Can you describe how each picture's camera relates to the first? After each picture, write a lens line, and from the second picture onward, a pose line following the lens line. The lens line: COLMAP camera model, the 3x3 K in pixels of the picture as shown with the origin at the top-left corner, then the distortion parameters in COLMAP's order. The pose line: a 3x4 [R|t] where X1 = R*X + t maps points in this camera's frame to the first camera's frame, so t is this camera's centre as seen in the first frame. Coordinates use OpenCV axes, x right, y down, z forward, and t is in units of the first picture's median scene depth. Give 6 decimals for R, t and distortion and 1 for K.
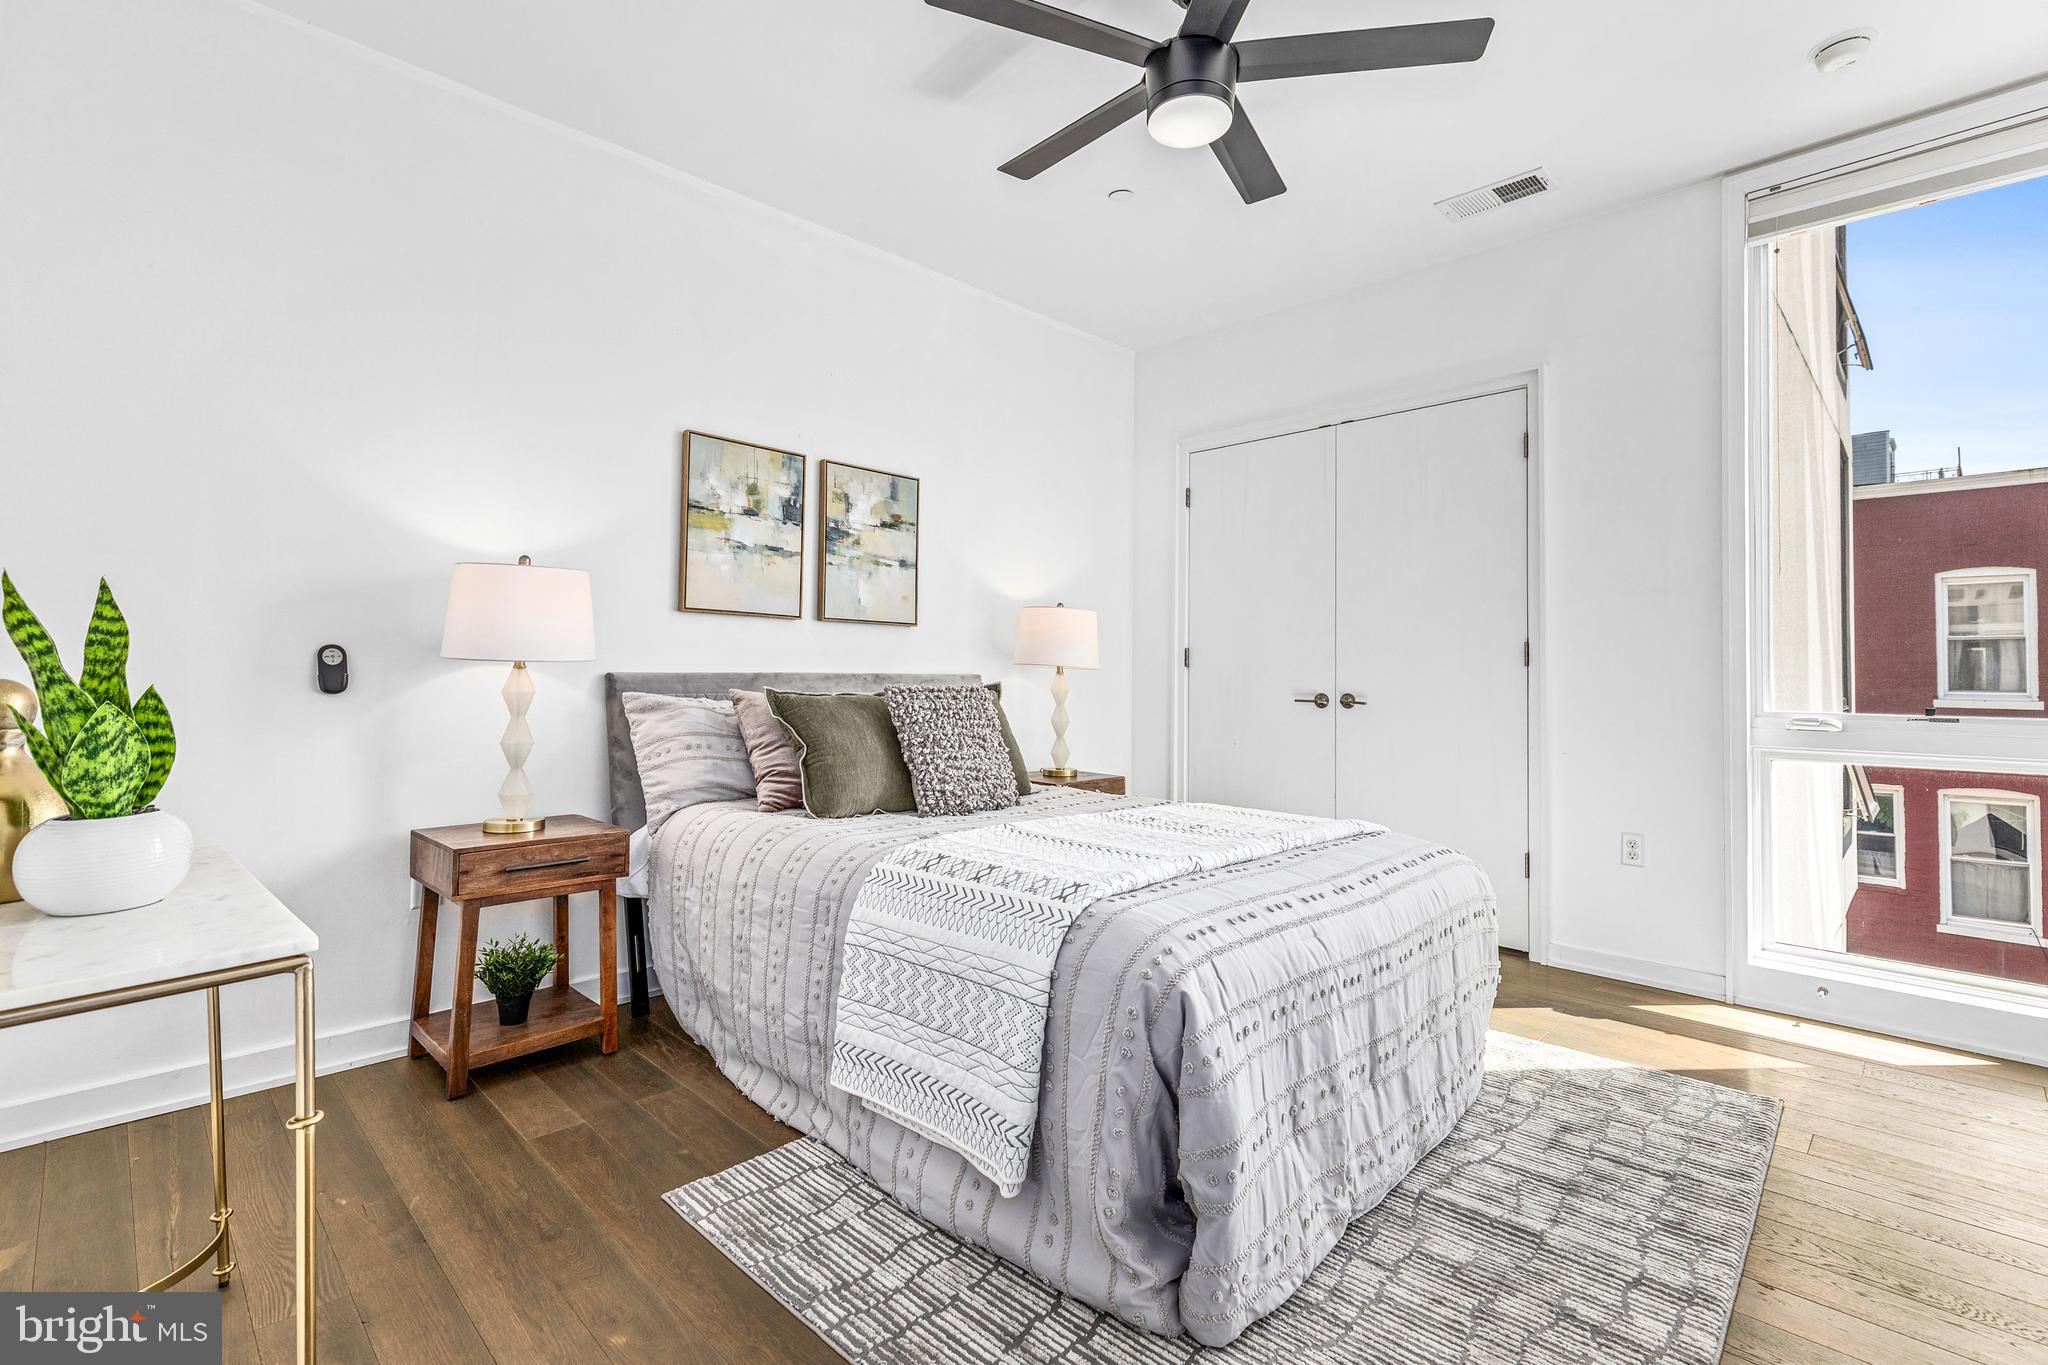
lens RADIAL K [[928.1, 0, 1039.1], [0, 928.1, 681.5], [0, 0, 1]] dist [0.013899, -0.001797]
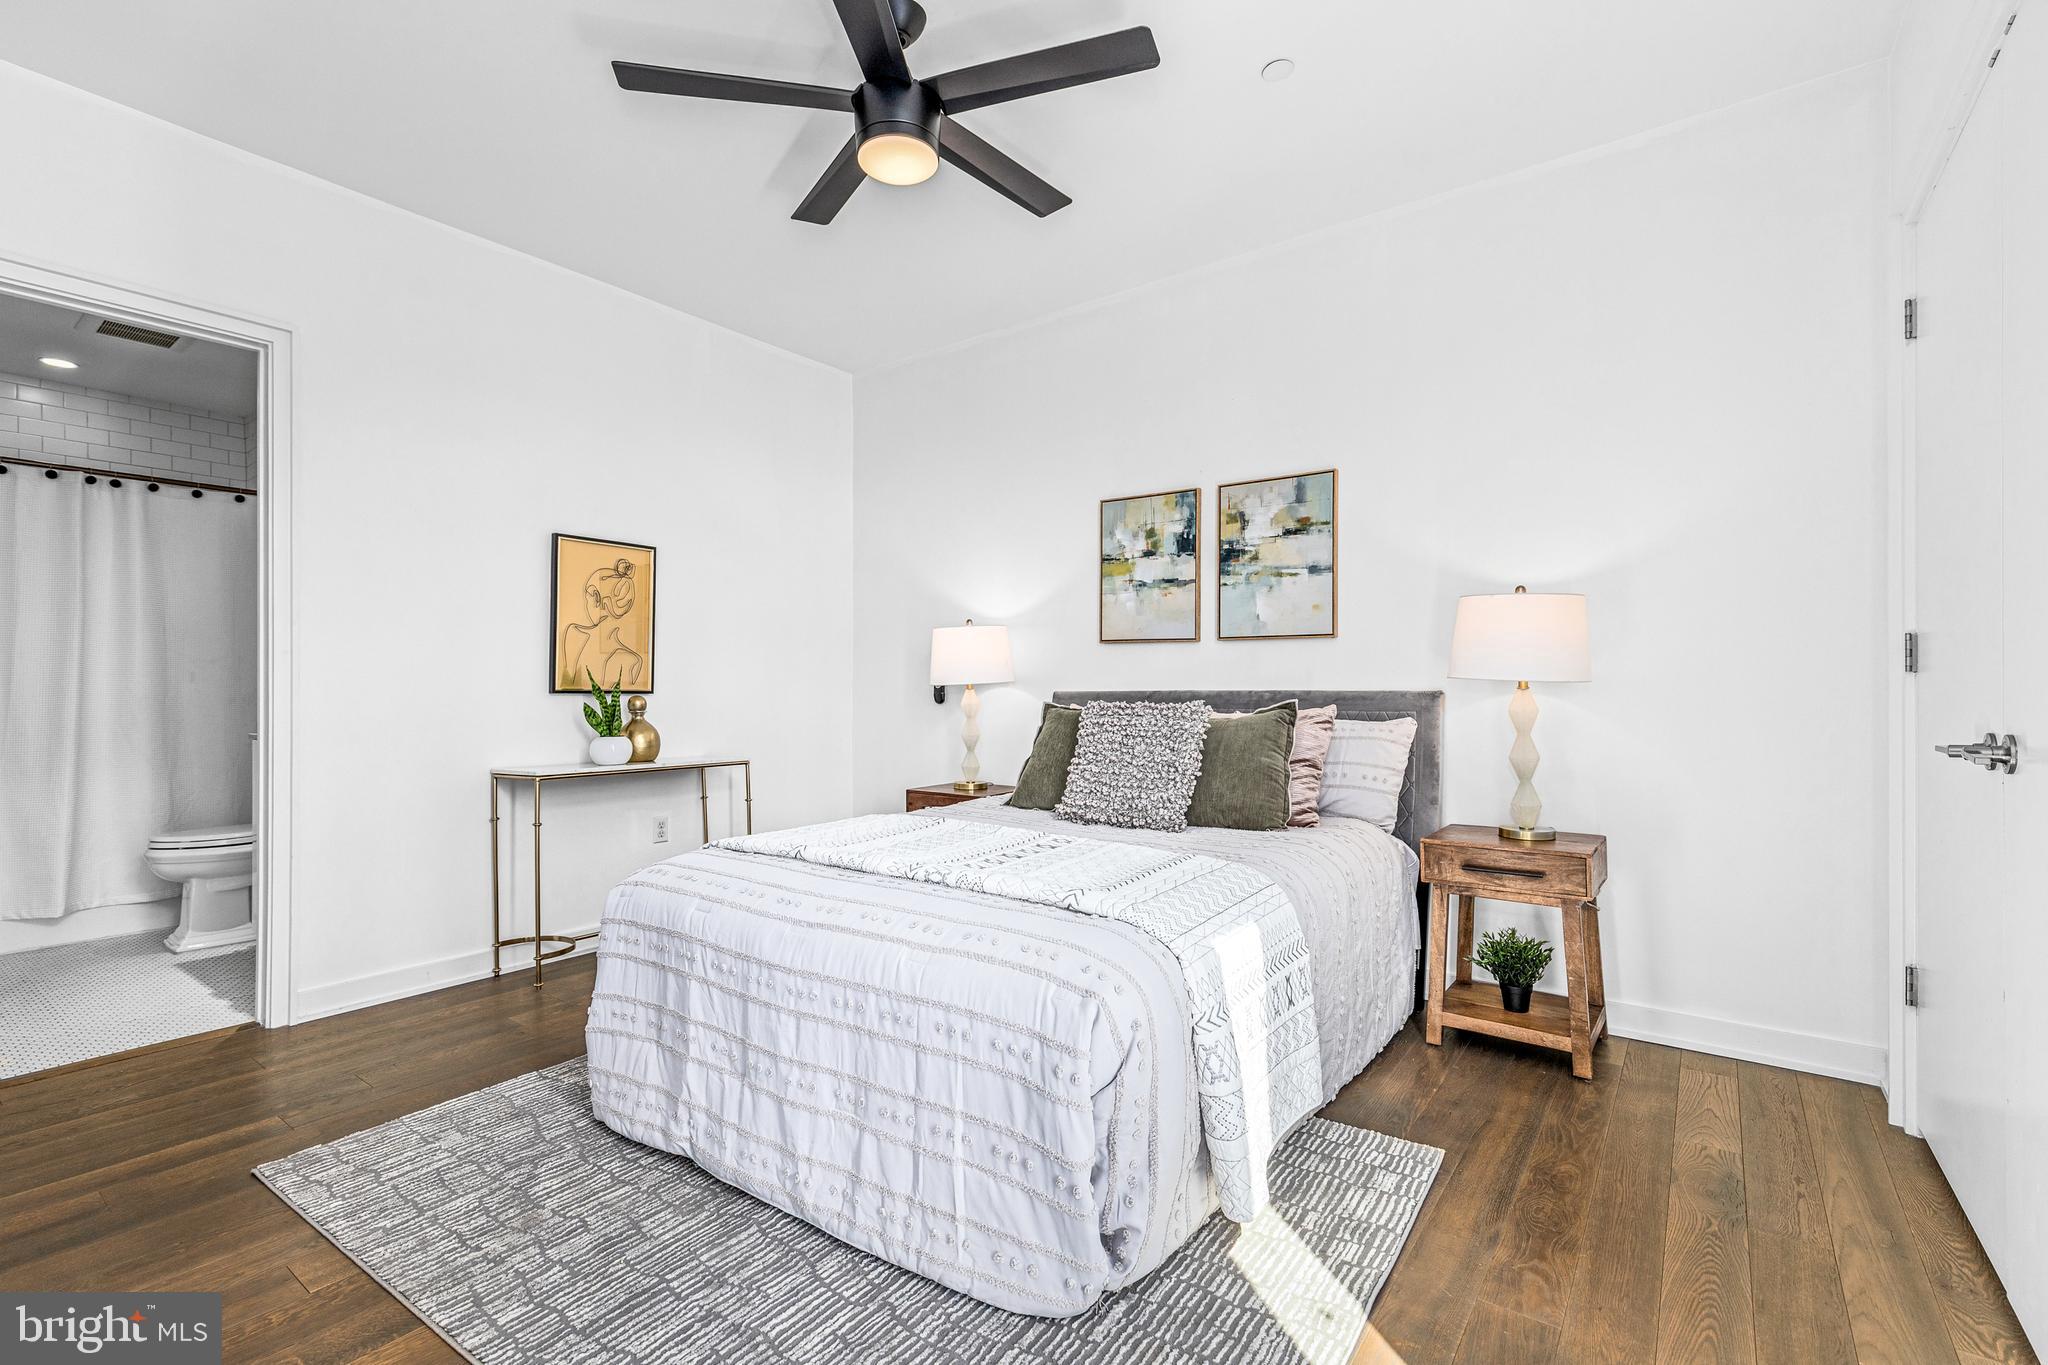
lens RADIAL K [[928.1, 0, 1041.9], [0, 928.1, 685.0], [0, 0, 1]] dist [0.013899, -0.001797]
pose [[0.163619, 0.000287, -0.986524, 0.745777], [0.010998, 0.999937, 0.002115, -0.019737], [0.986462, -0.011196, 0.163605, 0.619842]]
